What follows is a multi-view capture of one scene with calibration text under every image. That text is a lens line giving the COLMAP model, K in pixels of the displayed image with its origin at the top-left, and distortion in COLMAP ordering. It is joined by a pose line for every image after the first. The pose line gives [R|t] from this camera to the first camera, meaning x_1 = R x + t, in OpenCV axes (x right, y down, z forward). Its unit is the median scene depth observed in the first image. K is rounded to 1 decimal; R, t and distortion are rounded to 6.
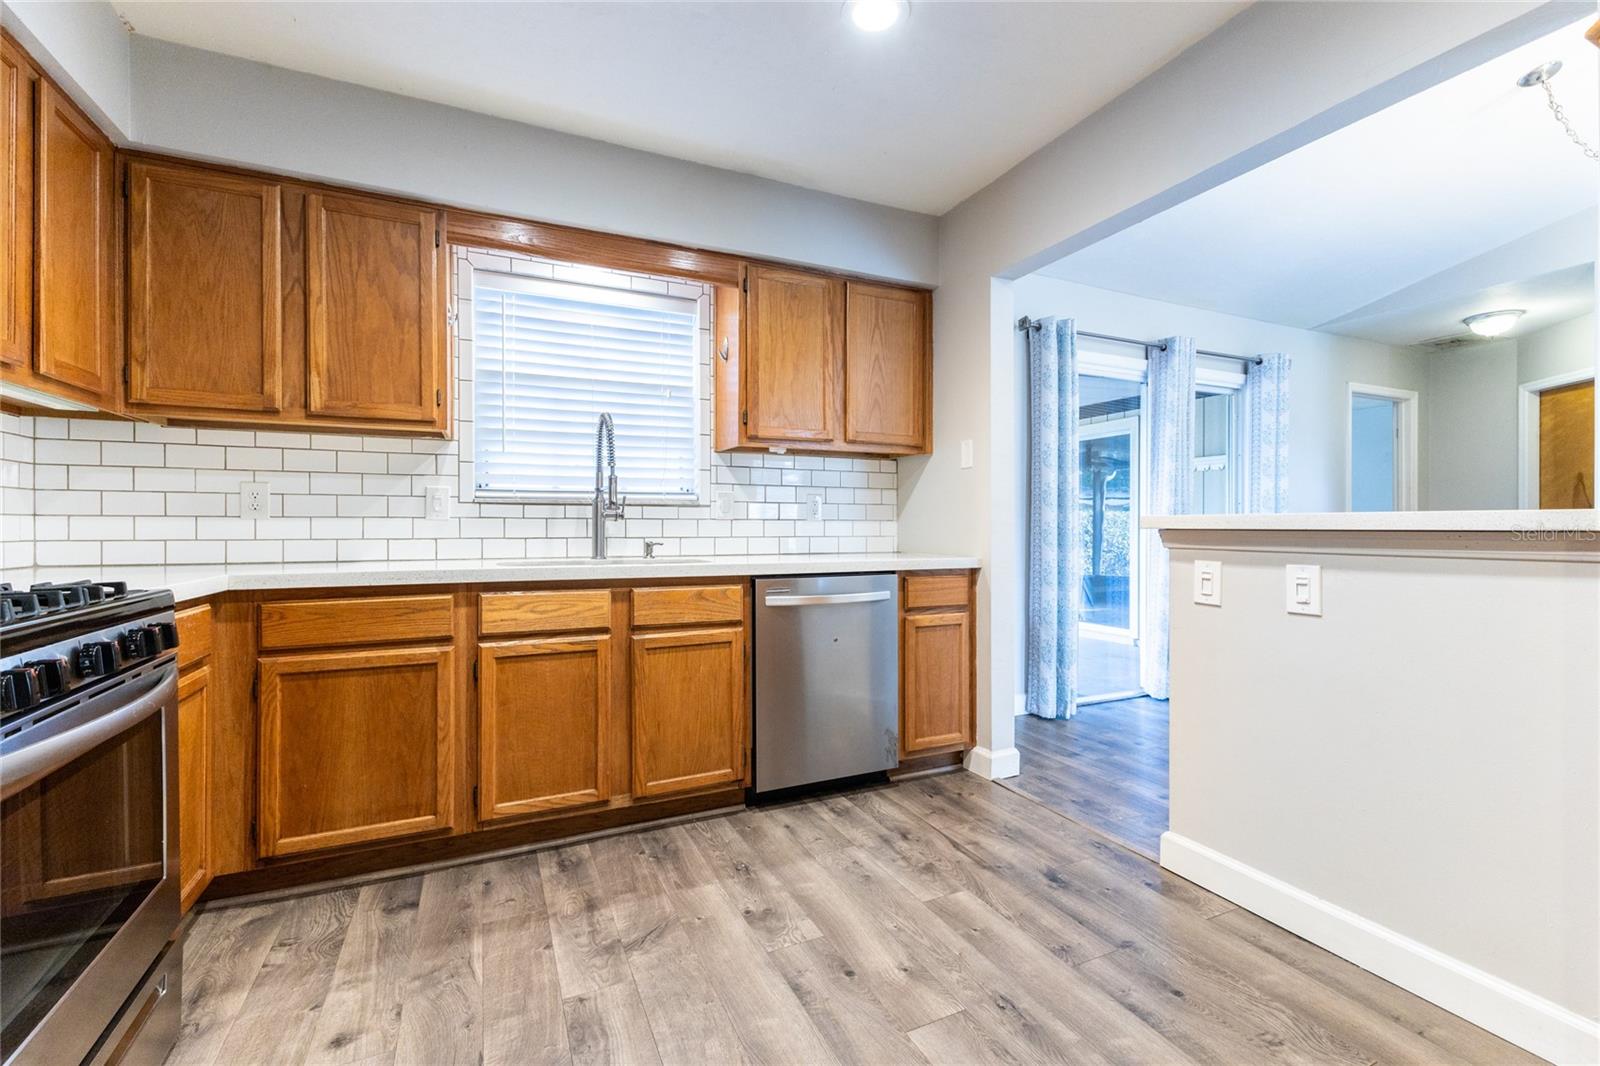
lens RADIAL K [[691.0, 0, 809.0], [0, 691.0, 523.5], [0, 0, 1]] dist [0.001567, 0.000045]
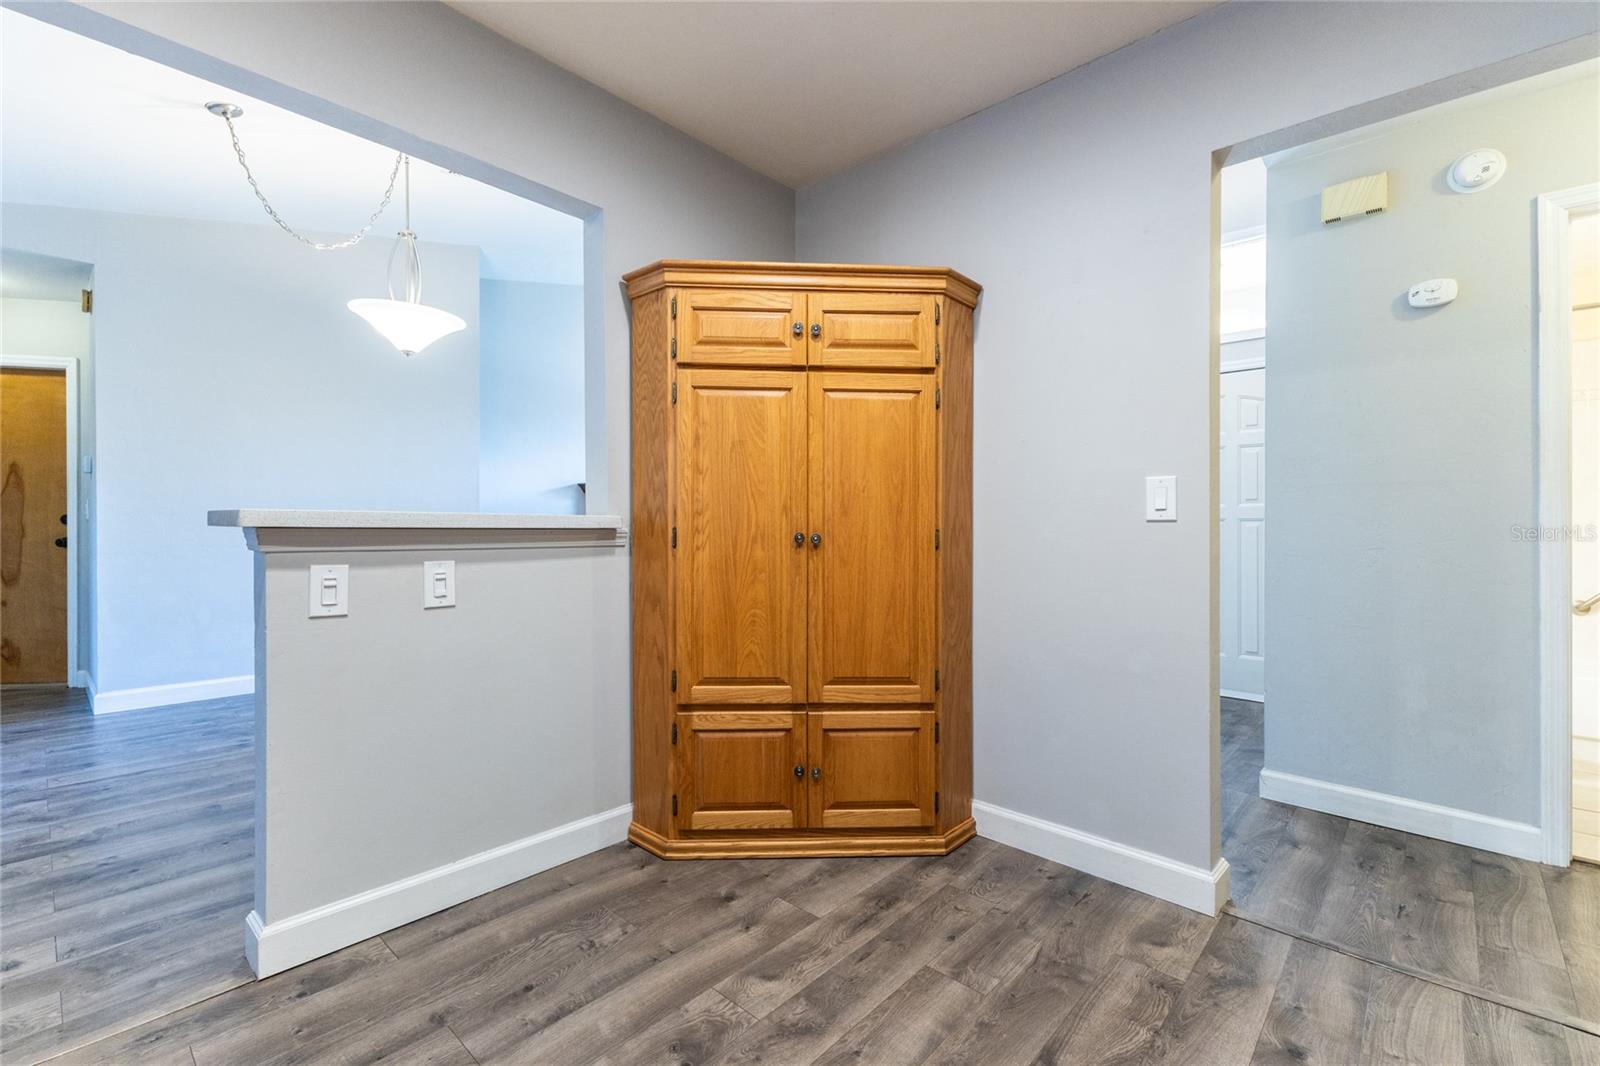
lens RADIAL K [[696.5, 0, 797.5], [0, 696.5, 527.1], [0, 0, 1]] dist [0.009111, -0.003796]
pose [[-0.380678, -0.005534, 0.924691, -0.393952], [-0.010950, 0.999939, 0.001476, 0.000317], [-0.924643, -0.009564, -0.380715, 0.730697]]
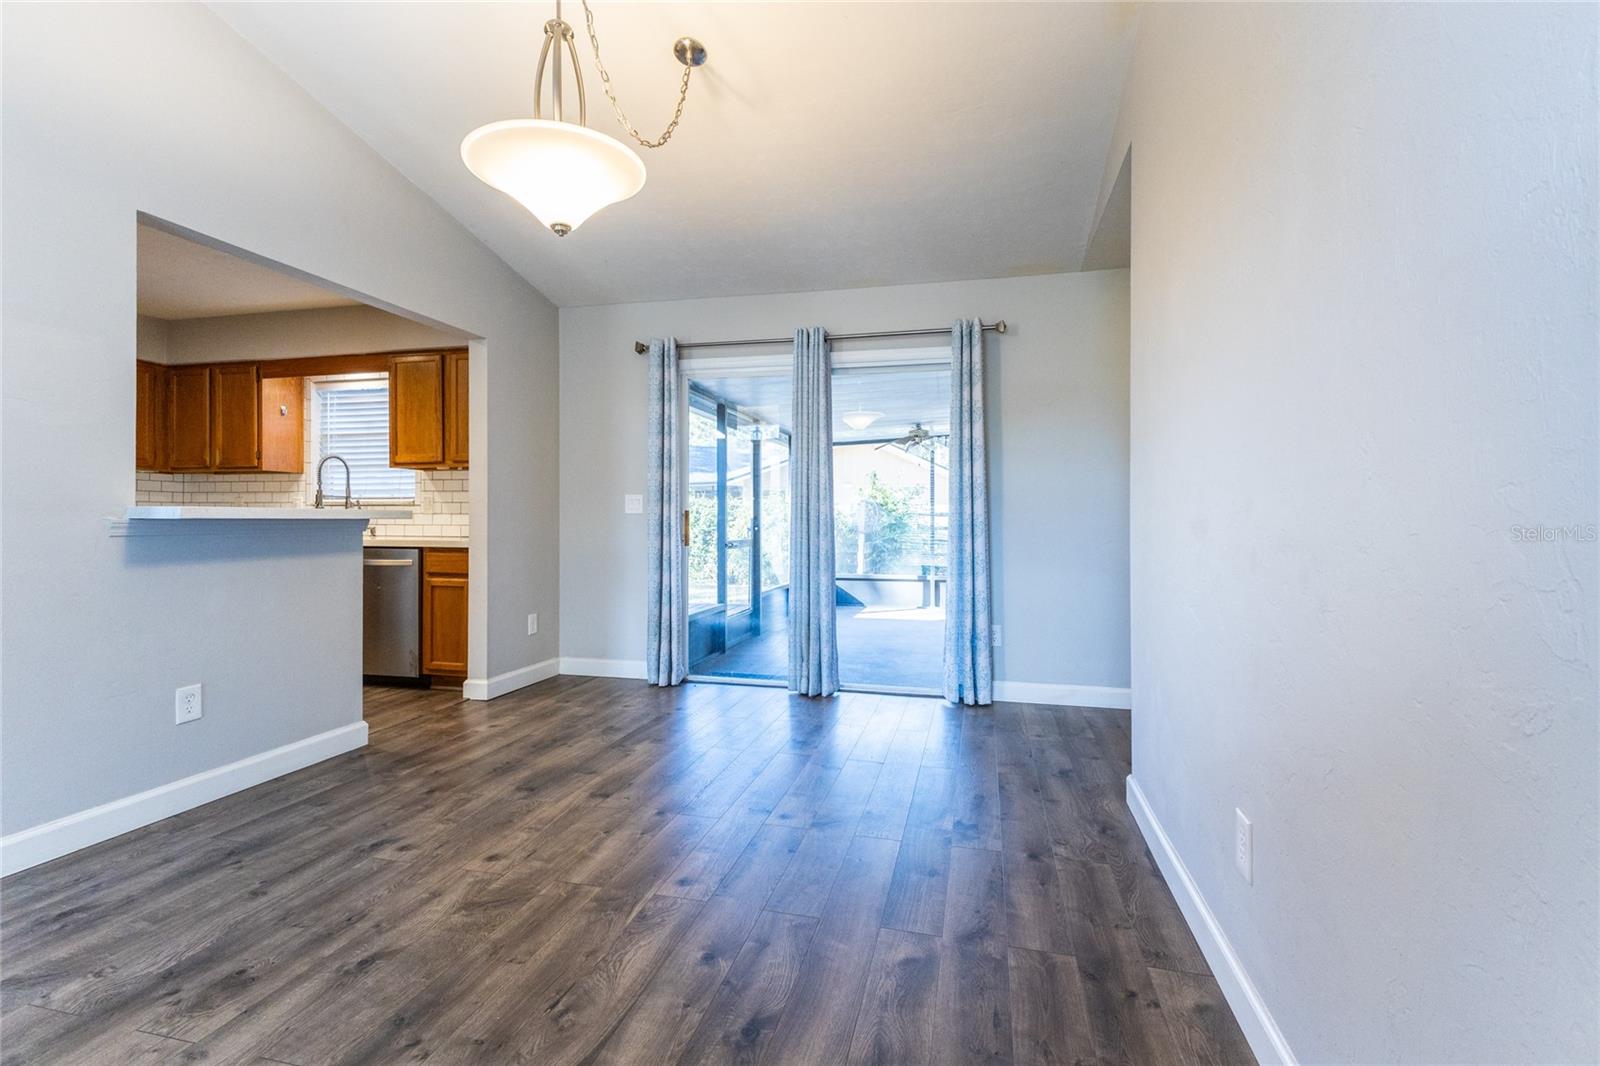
lens RADIAL K [[698.5, 0, 831.5], [0, 698.5, 516.4], [0, 0, 1]] dist [0.001521, -0.000071]
pose [[0.790597, -0.002691, -0.612331, 2.215156], [-0.000998, 0.999983, -0.005683, 0.012069], [0.612336, 0.005104, 0.790581, 0.435198]]
